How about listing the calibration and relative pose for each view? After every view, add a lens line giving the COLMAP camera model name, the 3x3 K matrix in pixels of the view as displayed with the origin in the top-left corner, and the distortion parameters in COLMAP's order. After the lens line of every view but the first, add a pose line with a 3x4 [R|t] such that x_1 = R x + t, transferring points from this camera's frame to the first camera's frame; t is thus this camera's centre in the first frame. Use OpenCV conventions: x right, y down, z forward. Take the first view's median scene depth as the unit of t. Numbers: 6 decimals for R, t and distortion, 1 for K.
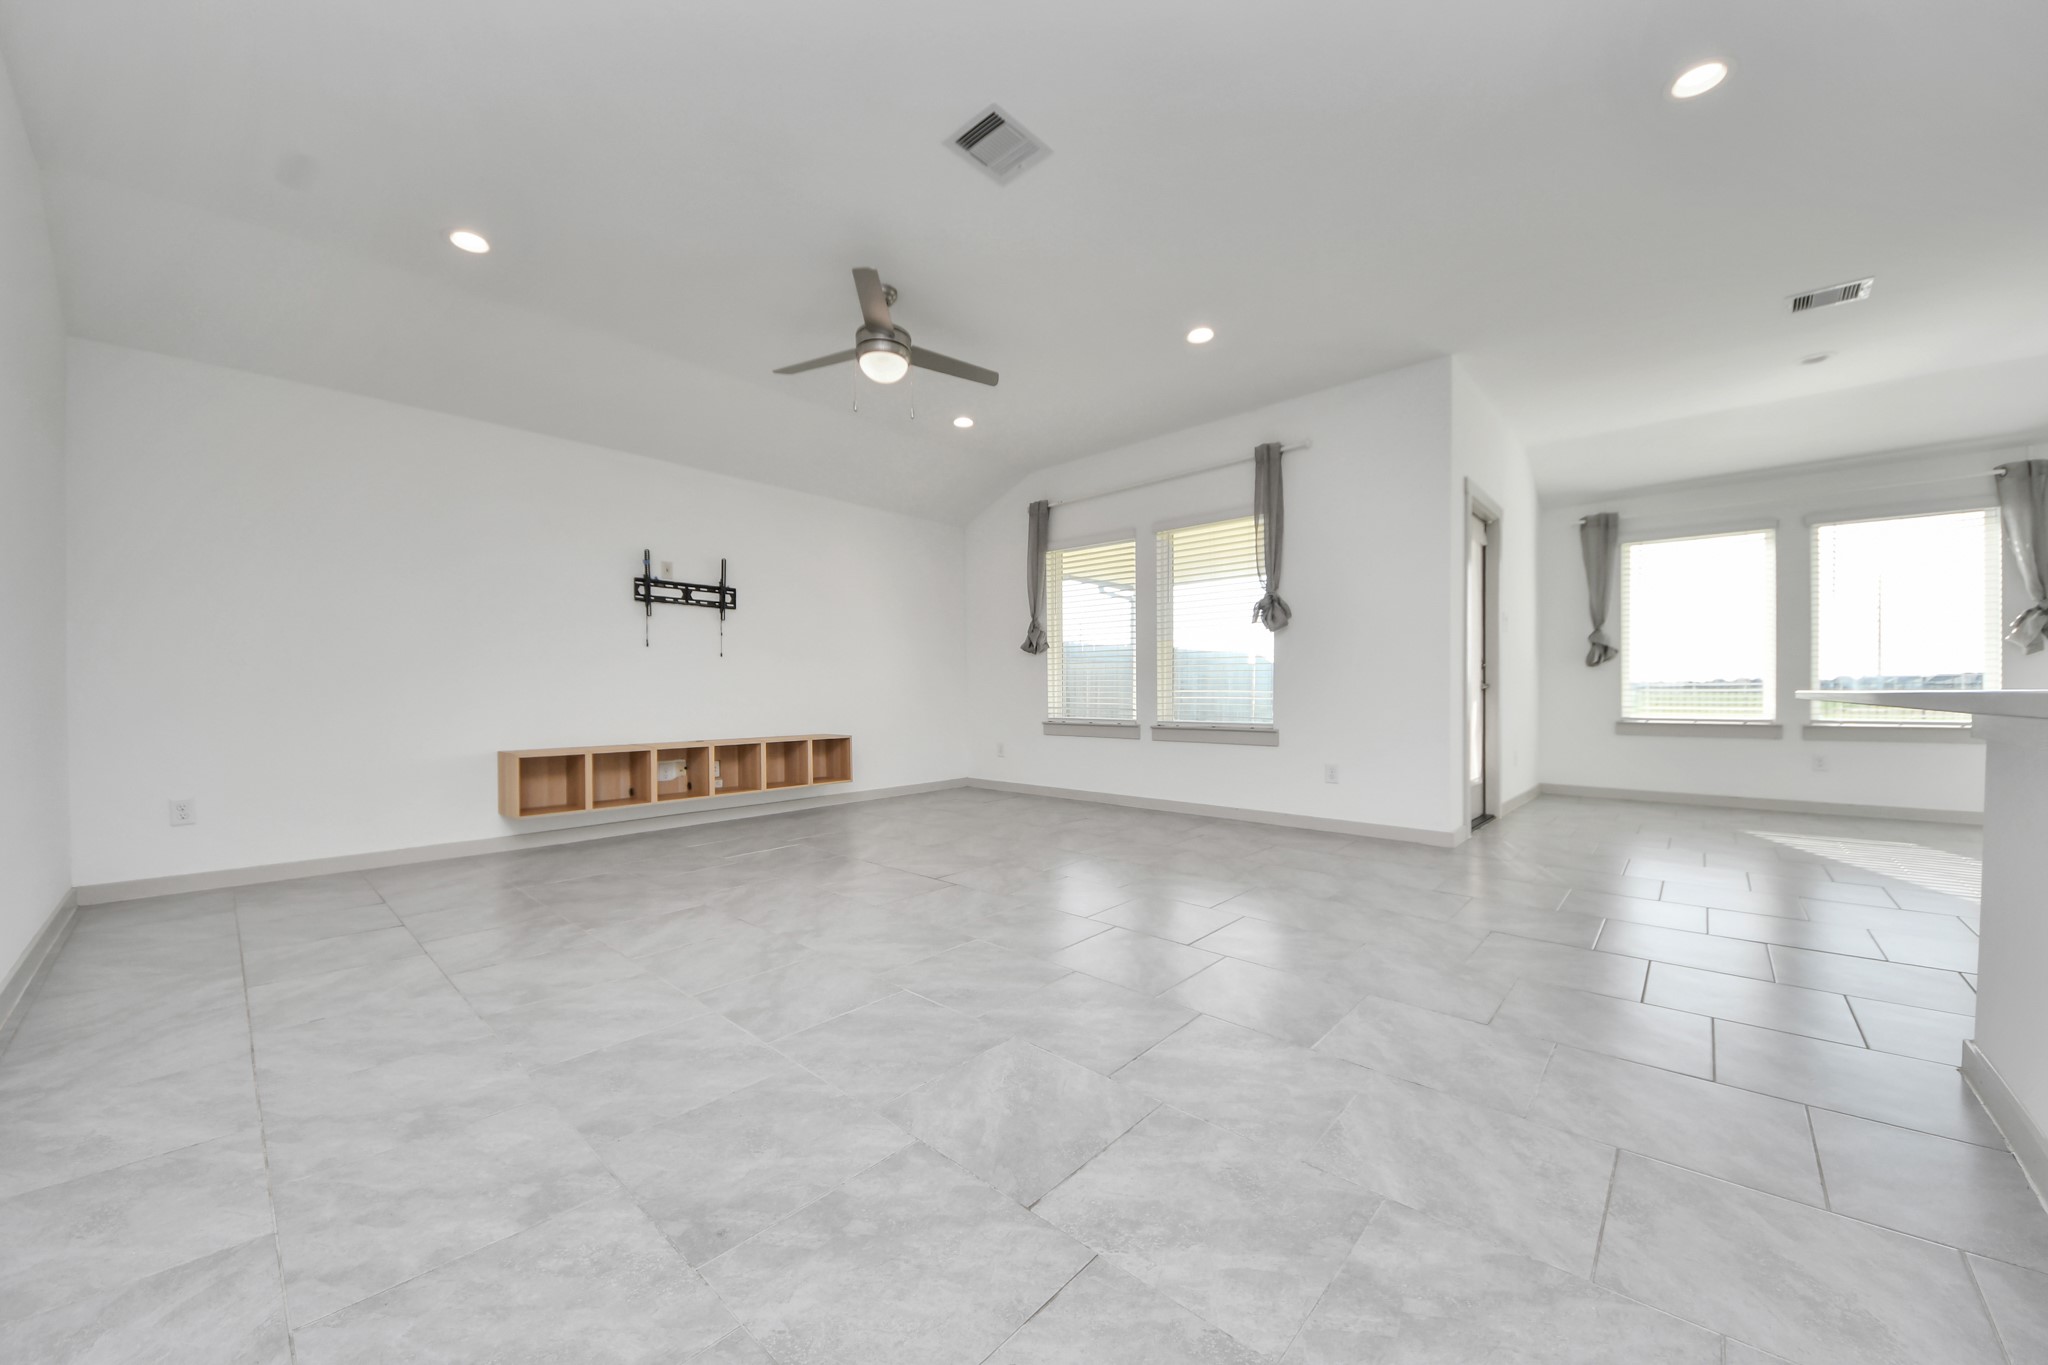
lens RADIAL K [[749.0, 0, 1024.2], [0, 749.0, 707.8], [0, 0, 1]] dist [0.000877, -0.006048]
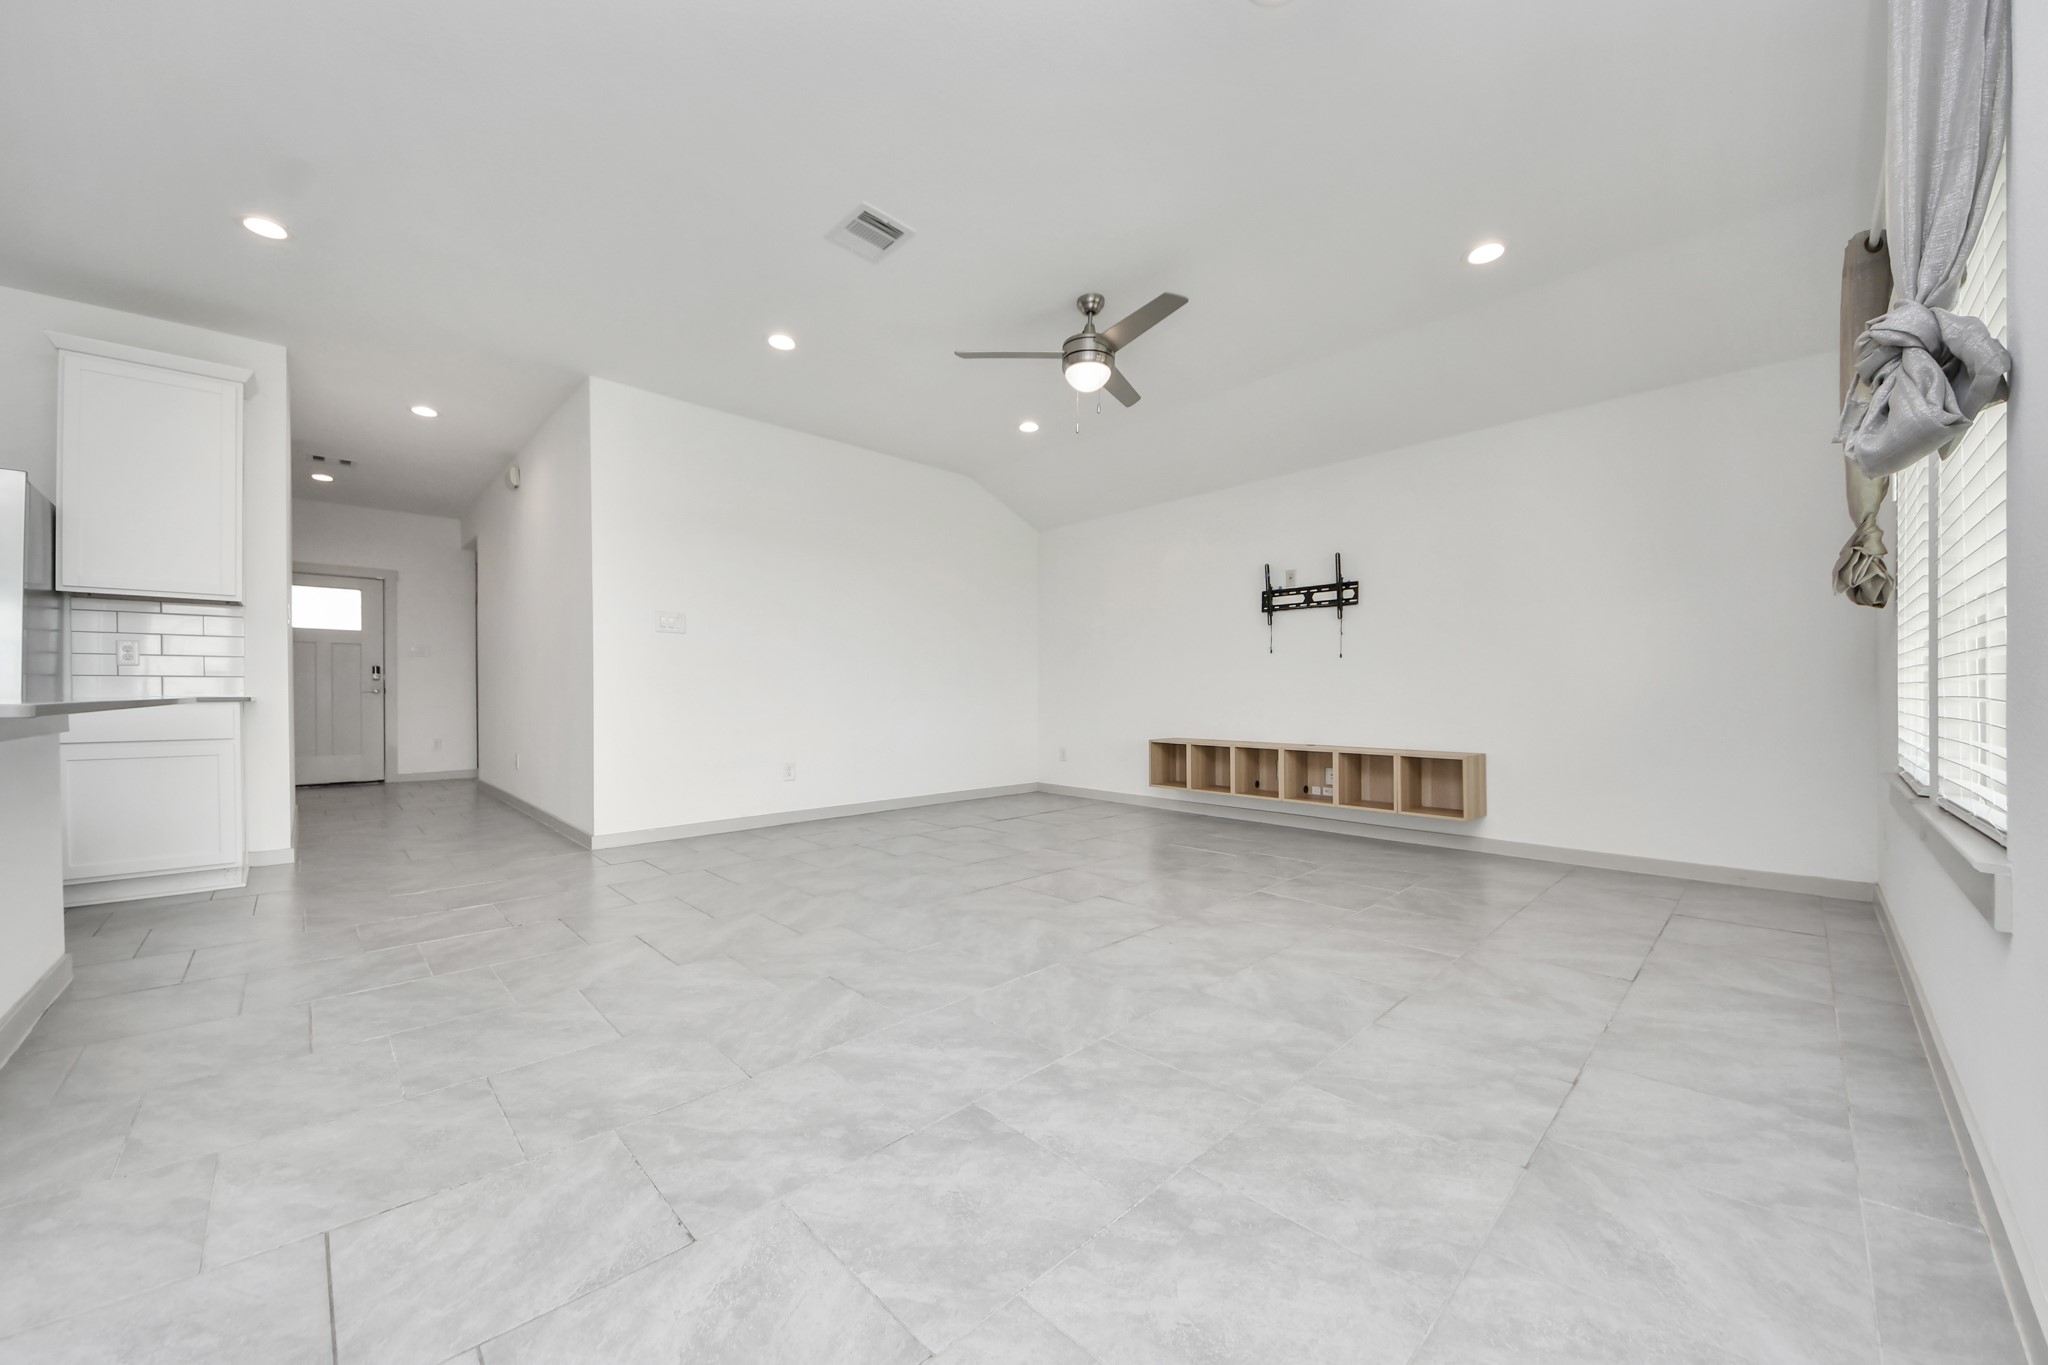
lens RADIAL K [[749.0, 0, 997.5], [0, 749.0, 687.4], [0, 0, 1]] dist [0.000877, -0.006048]
pose [[-0.087931, -0.006317, -0.996107, 0.581548], [-0.020574, 0.999778, -0.004524, -0.017809], [0.995914, 0.020097, -0.088041, 0.670639]]
